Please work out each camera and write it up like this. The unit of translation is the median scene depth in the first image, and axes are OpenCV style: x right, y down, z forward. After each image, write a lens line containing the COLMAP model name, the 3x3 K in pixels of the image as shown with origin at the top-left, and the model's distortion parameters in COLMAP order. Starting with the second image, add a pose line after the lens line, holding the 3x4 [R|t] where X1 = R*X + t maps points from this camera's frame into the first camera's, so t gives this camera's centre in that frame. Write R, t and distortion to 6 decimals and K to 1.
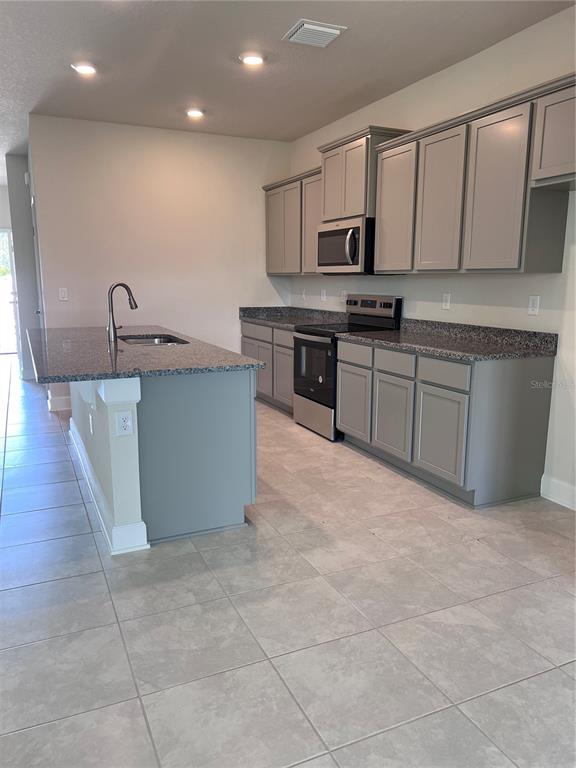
lens RADIAL K [[584.3, 0, 288.0], [0, 584.3, 384.0], [0, 0, 1]] dist [0.002772, 0.001185]
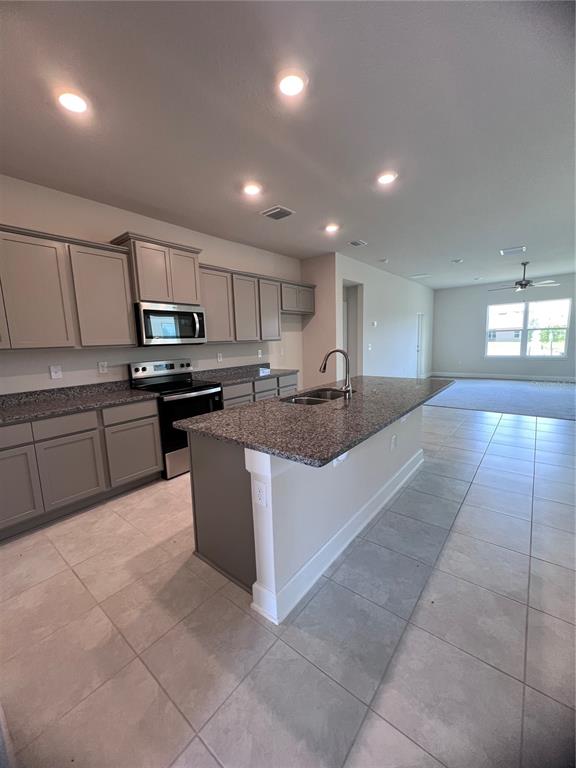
lens RADIAL K [[305.7, 0, 288.0], [0, 305.7, 384.0], [0, 0, 1]] dist [-0.000587, -0.000007]
pose [[-0.442426, -0.112859, 0.889675, -0.783874], [0.184376, 0.959410, 0.213394, -0.244447], [-0.877647, 0.258446, -0.403660, 1.299425]]
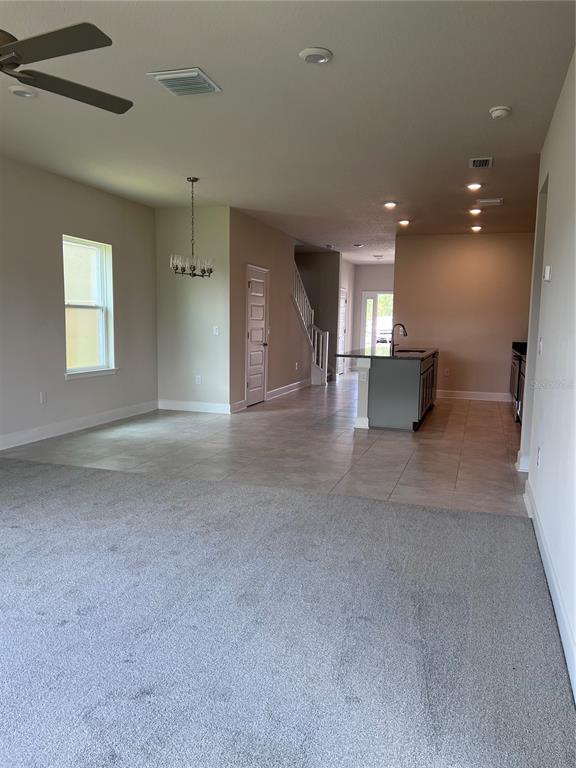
lens RADIAL K [[584.3, 0, 288.0], [0, 584.3, 384.0], [0, 0, 1]] dist [0.002772, 0.001185]
pose [[0.731331, 0.082817, -0.676976, 0.817629], [-0.138474, 0.989956, -0.028487, 0.148388], [0.667818, 0.114577, 0.735454, -0.746171]]
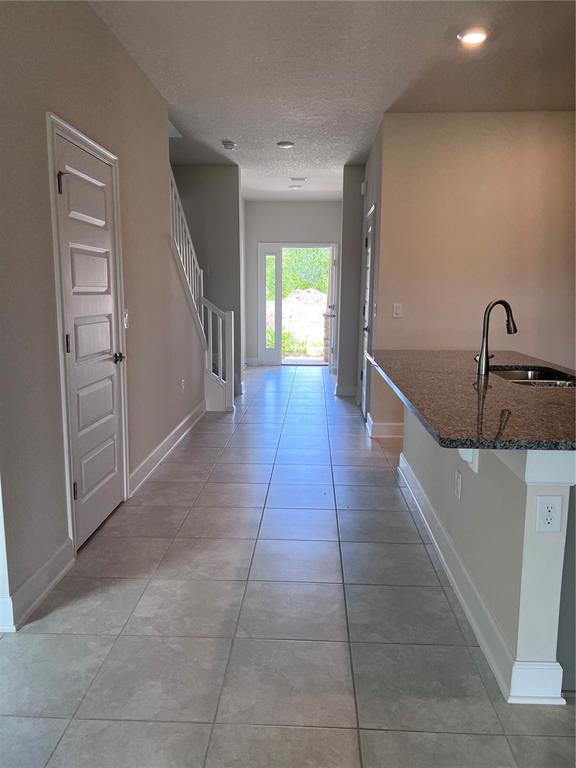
lens RADIAL K [[584.3, 0, 288.0], [0, 584.3, 384.0], [0, 0, 1]] dist [0.002772, 0.001185]
pose [[0.887668, 0.077033, -0.453994, -0.168040], [-0.087500, 0.996162, -0.002055, -0.034544], [0.452094, 0.041549, 0.891002, 0.181314]]
